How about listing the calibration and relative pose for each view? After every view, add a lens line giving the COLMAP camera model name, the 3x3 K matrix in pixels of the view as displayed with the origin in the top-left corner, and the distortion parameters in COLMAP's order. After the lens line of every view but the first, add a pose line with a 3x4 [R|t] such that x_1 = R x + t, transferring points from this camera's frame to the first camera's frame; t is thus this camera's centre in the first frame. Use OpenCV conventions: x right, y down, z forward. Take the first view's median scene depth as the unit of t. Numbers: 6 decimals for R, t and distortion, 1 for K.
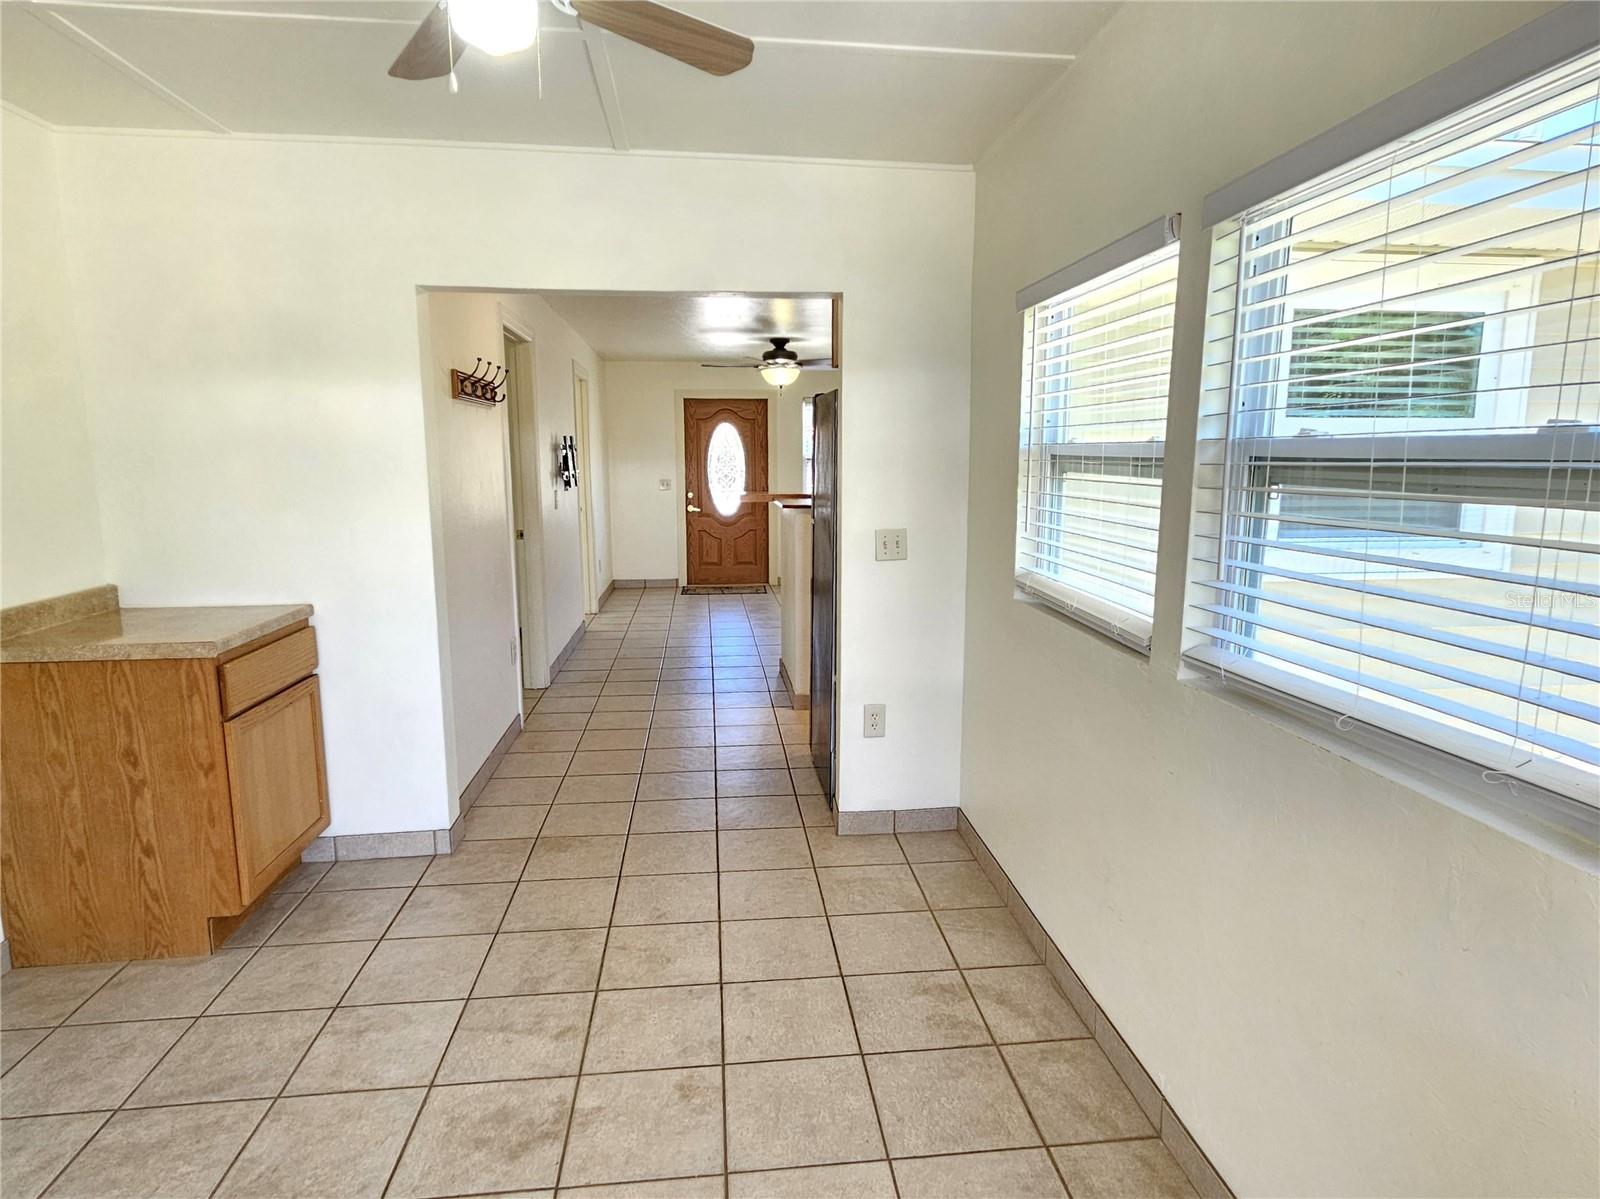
lens RADIAL K [[890.6, 0, 798.9], [0, 890.6, 597.3], [0, 0, 1]] dist [0.002070, -0.000220]
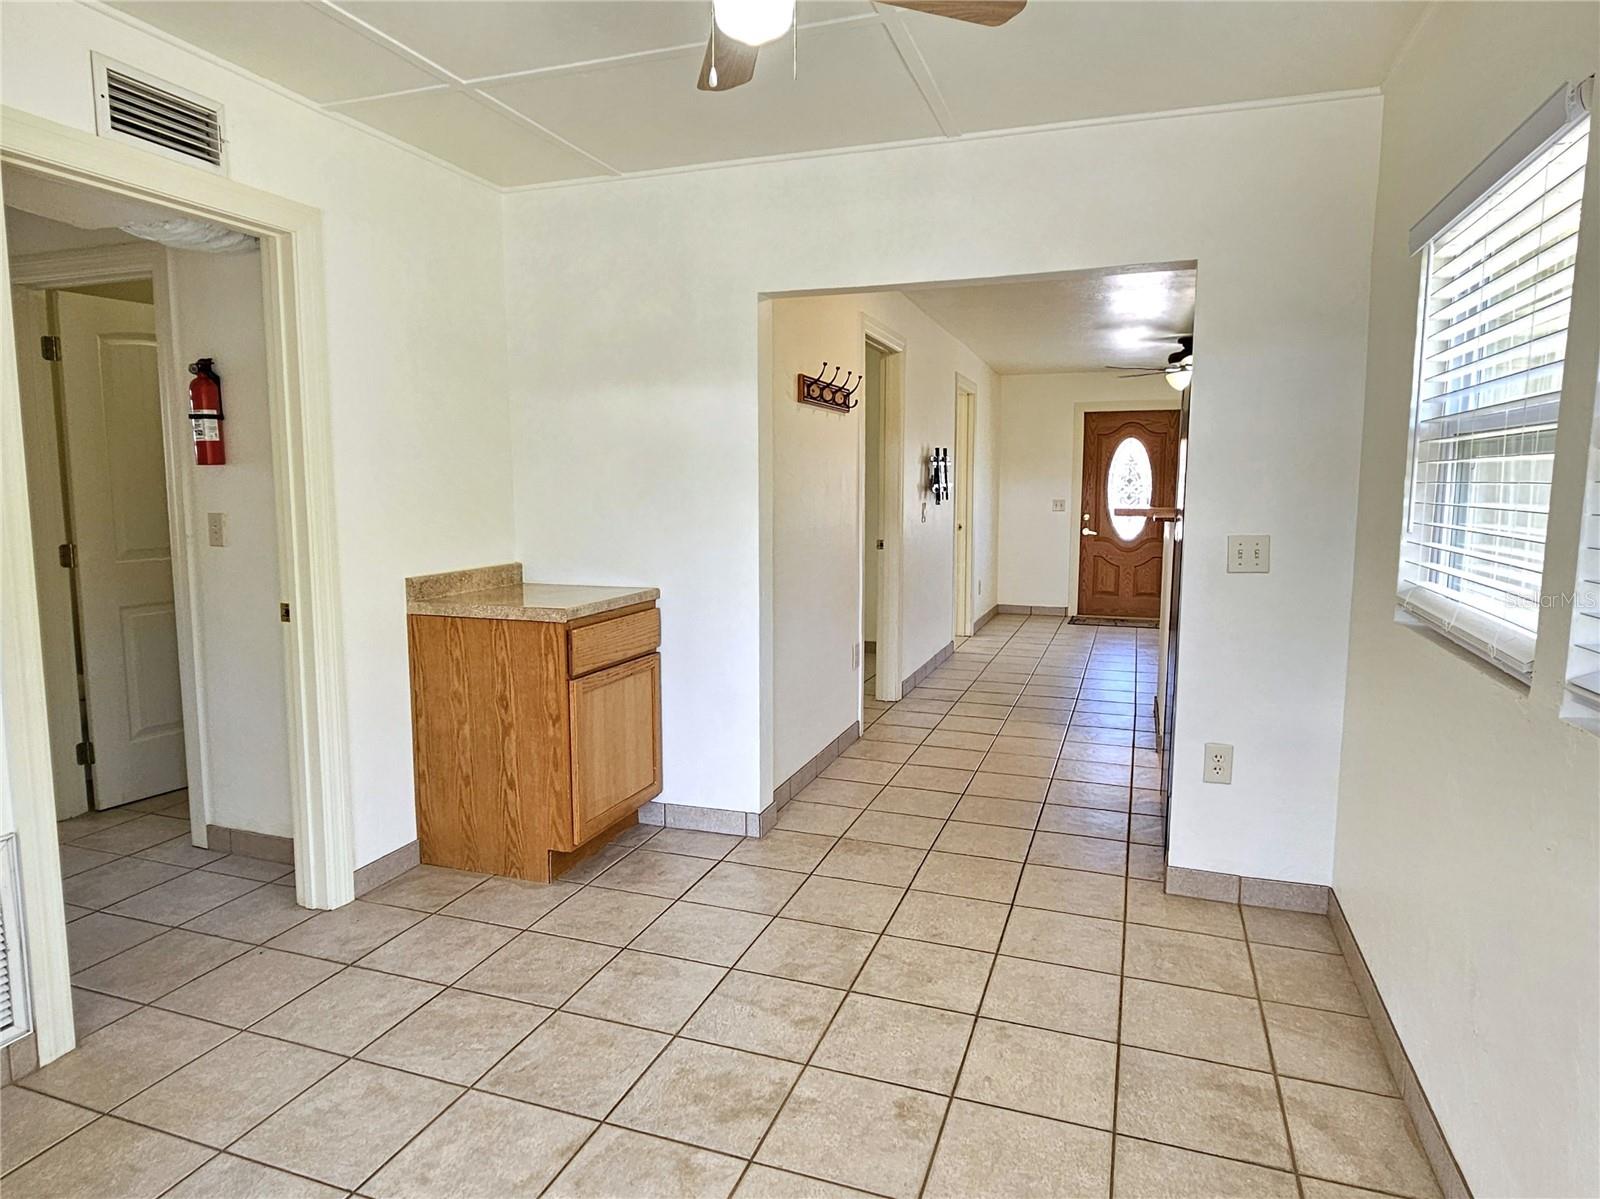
lens RADIAL K [[934.9, 0, 800.0], [0, 934.9, 599.5], [0, 0, 1]] dist [0.001910, 0.001257]
pose [[0.899946, 0.055051, -0.432513, 0.122665], [-0.070388, 0.997329, -0.019518, 0.034693], [0.430283, 0.048009, 0.901417, 0.033467]]
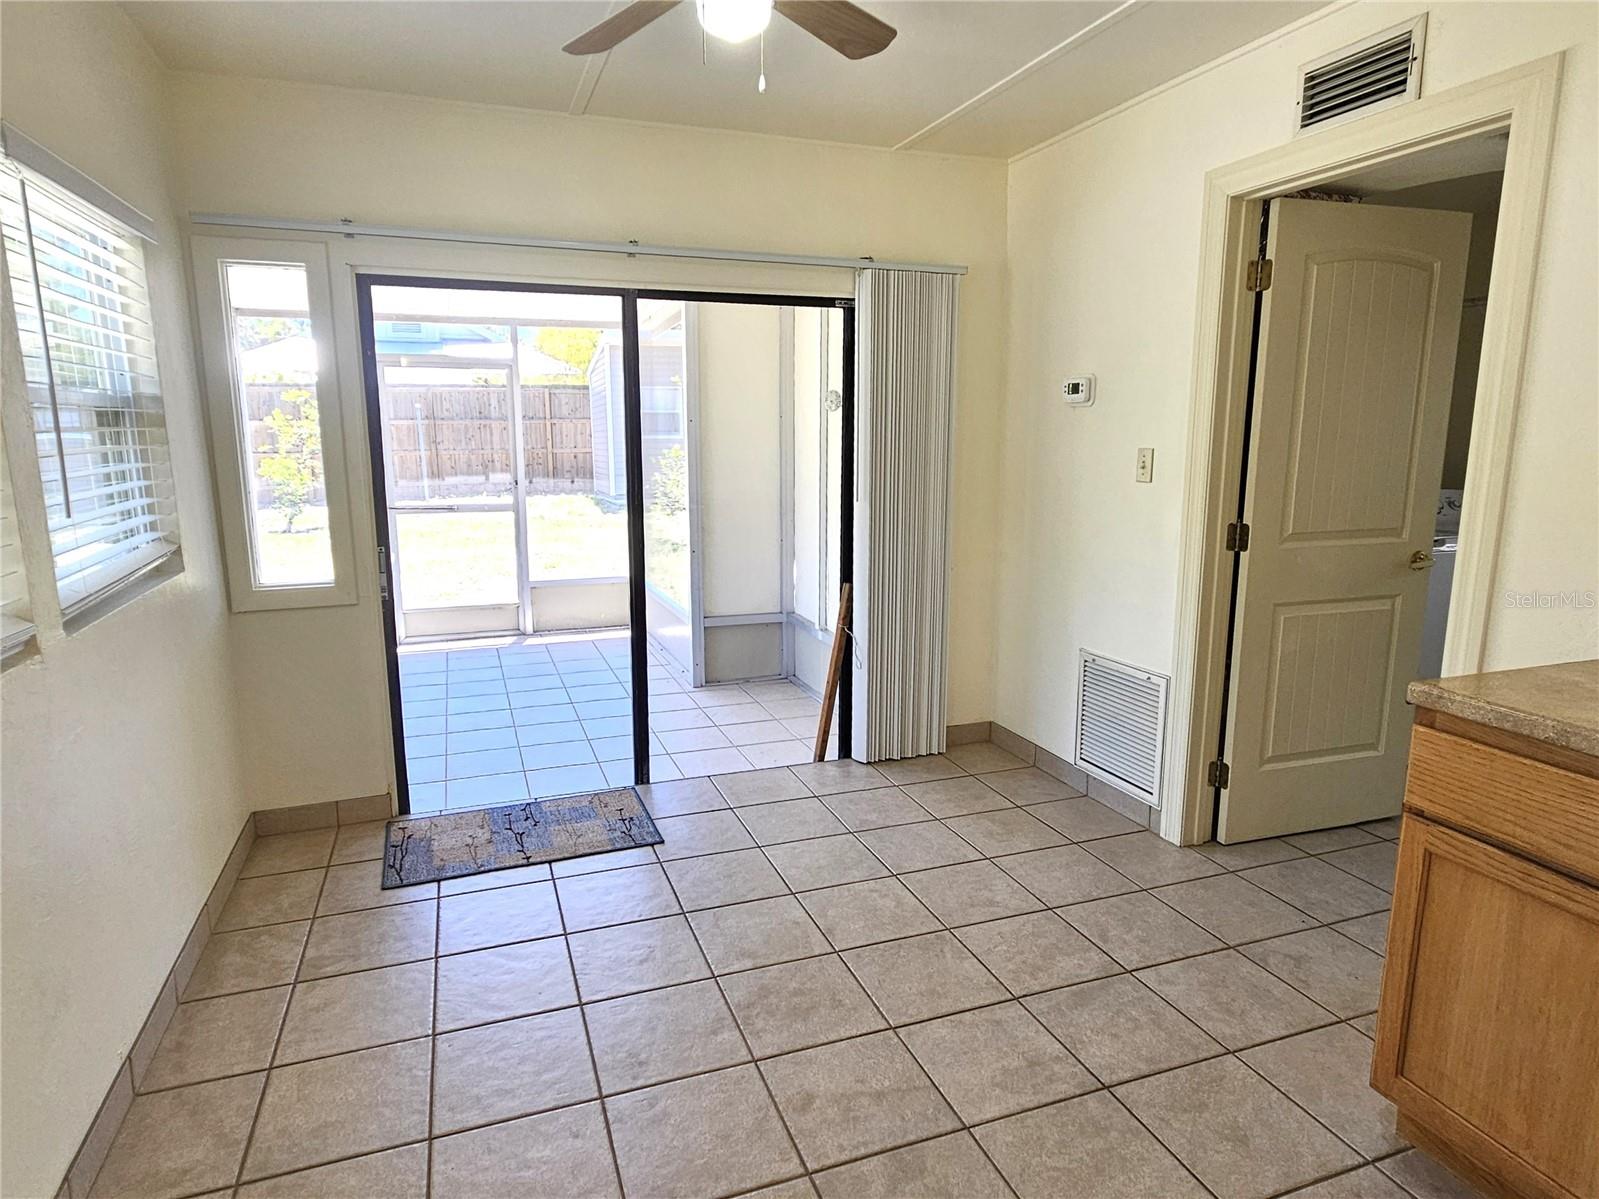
lens RADIAL K [[941.8, 0, 789.9], [0, 941.8, 595.0], [0, 0, 1]] dist [0.002992, -0.000584]
pose [[-0.972466, 0.048395, -0.227966, -0.058602], [-0.029409, 0.944896, 0.326047, -0.191142], [0.231183, 0.323773, -0.917456, 1.315283]]
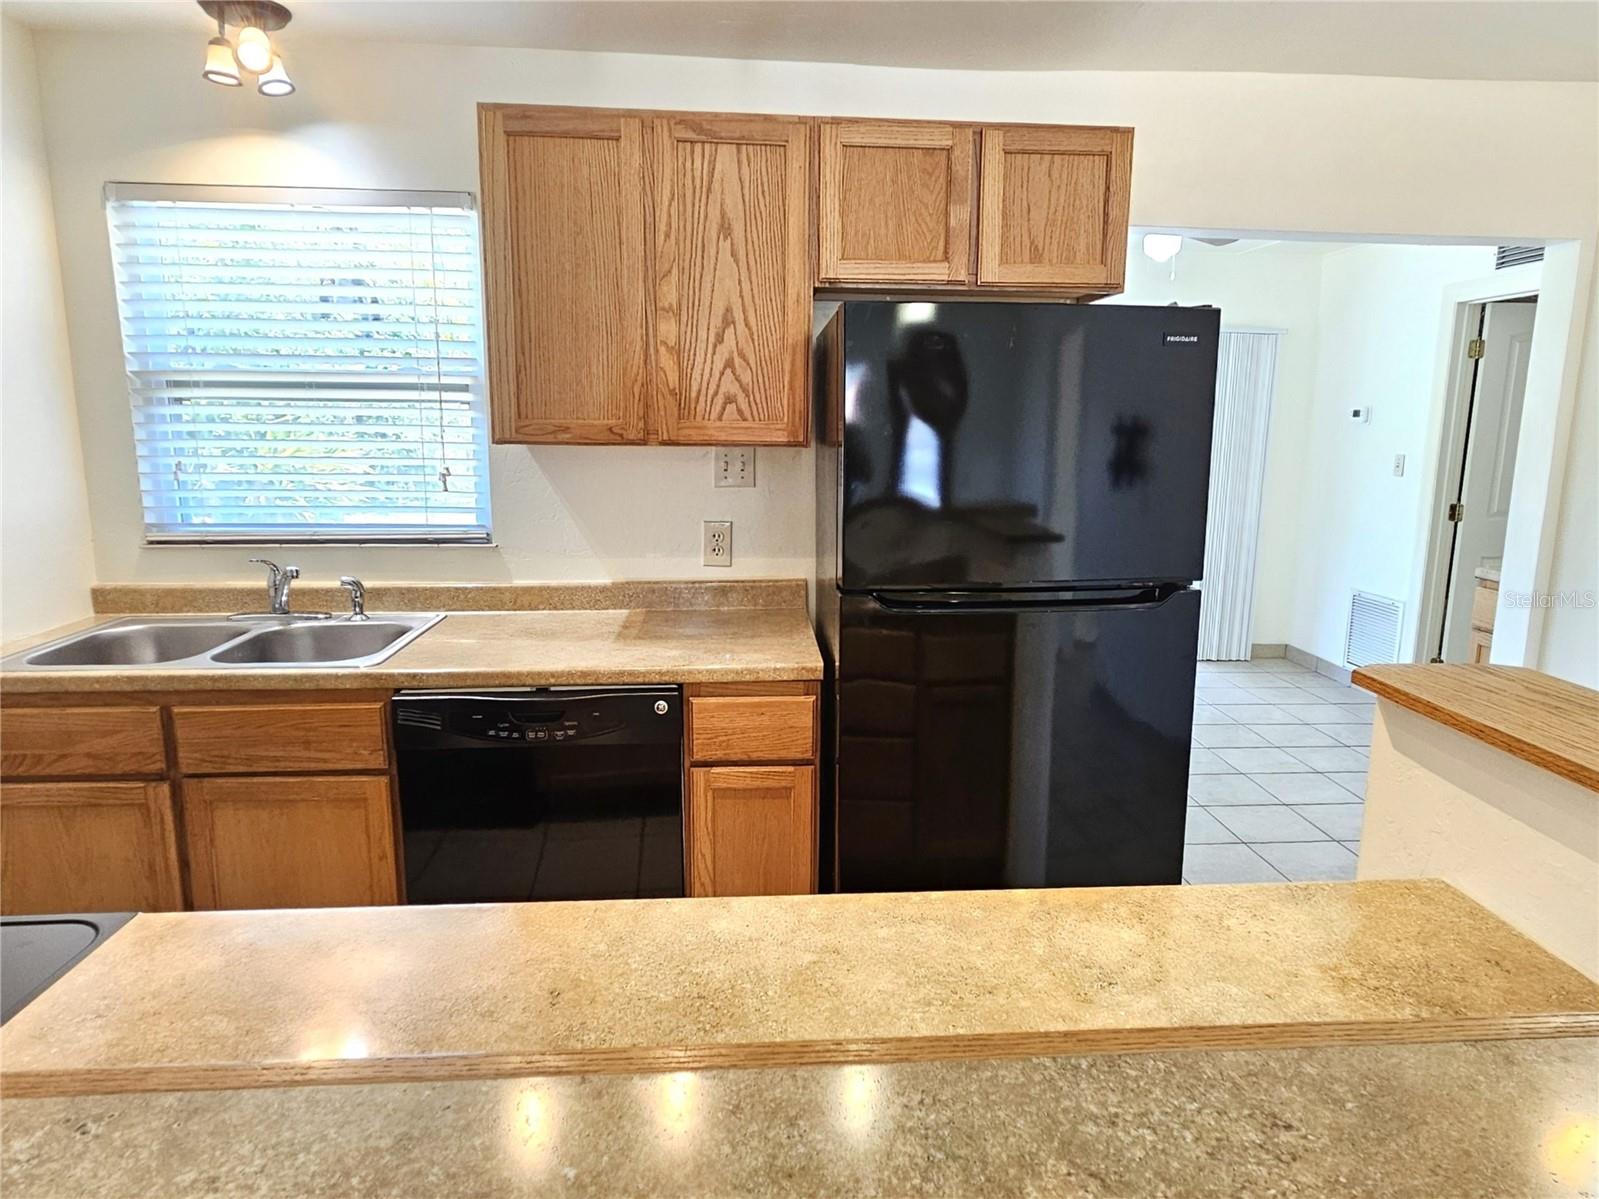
lens RADIAL K [[988.8, 0, 824.2], [0, 988.8, 590.2], [0, 0, 1]] dist [0.002323, -0.000961]
pose [[-0.999437, -0.015584, 0.029713, 0.269783], [-0.004958, 0.944459, 0.328591, -0.361178], [-0.033184, 0.328259, -0.944005, 2.168794]]
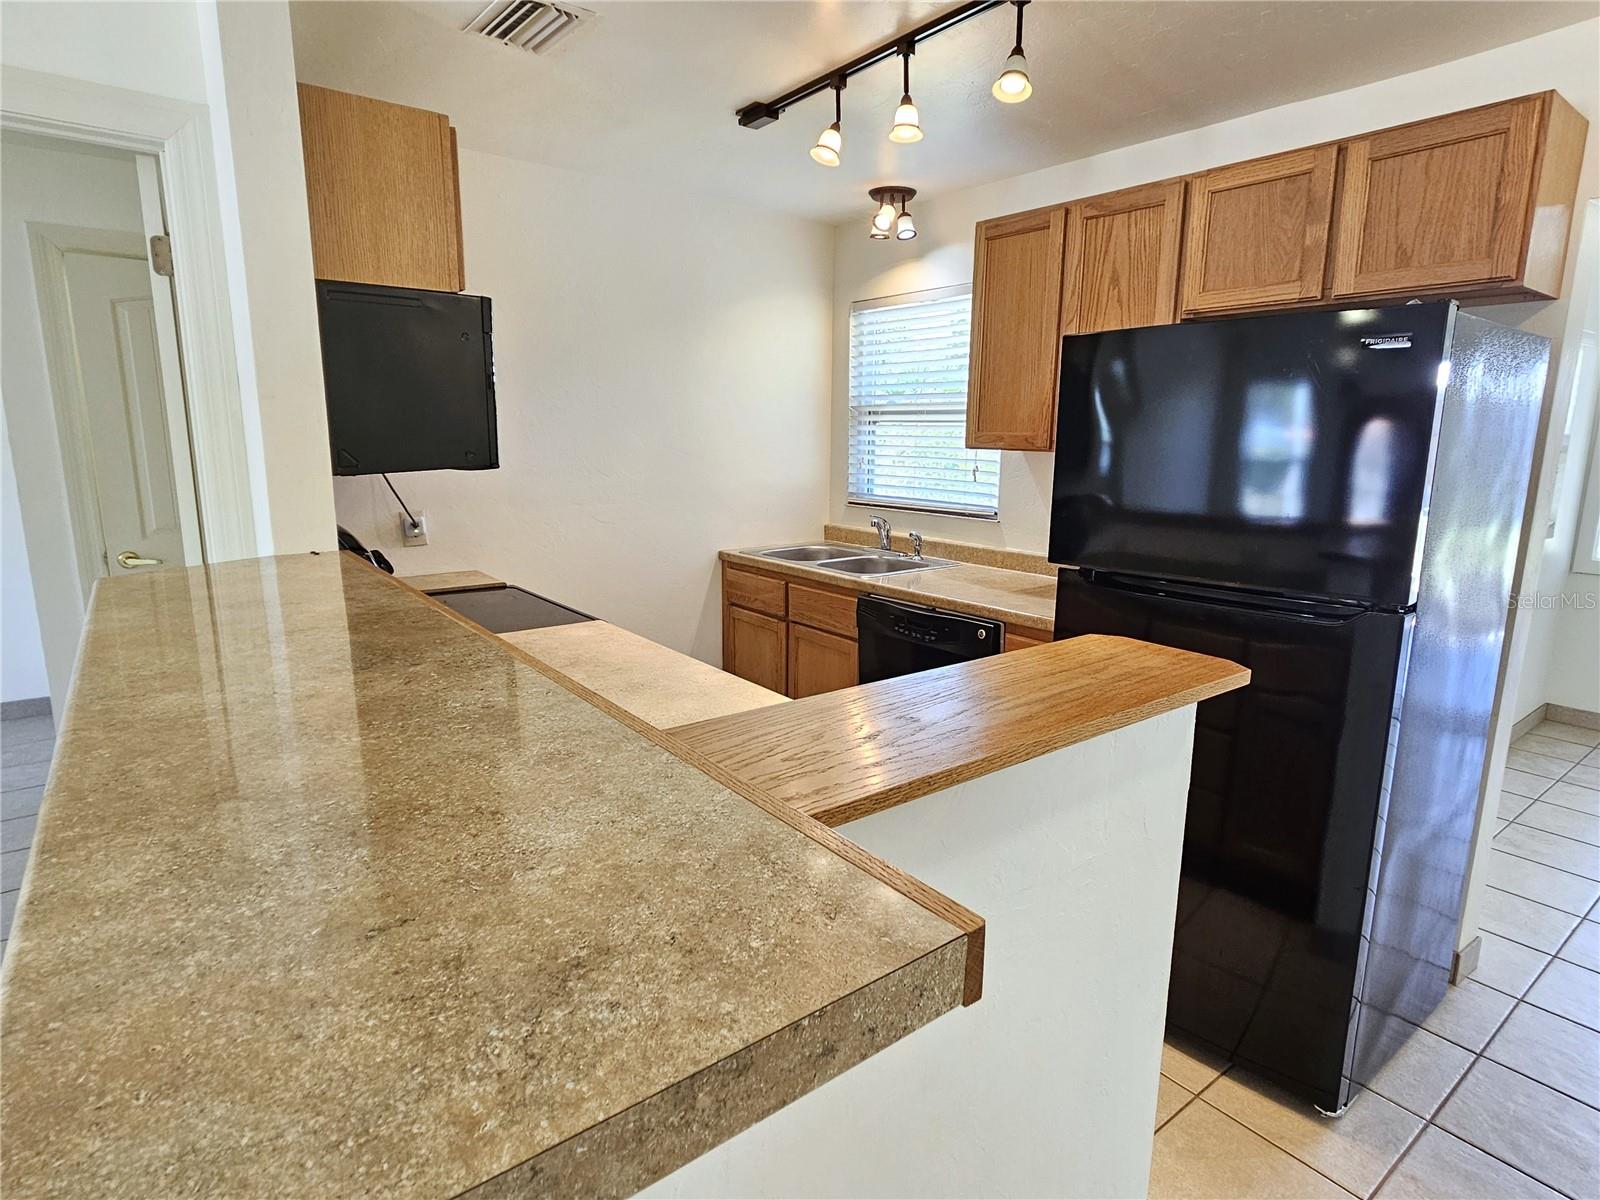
lens RADIAL K [[856.5, 0, 797.6], [0, 856.5, 594.2], [0, 0, 1]] dist [0.000187, 0.000534]
pose [[-0.522191, -0.166313, 0.836455, -0.247485], [0.123655, 0.955671, 0.267213, -0.341614], [-0.843816, 0.242968, -0.478478, 2.090524]]
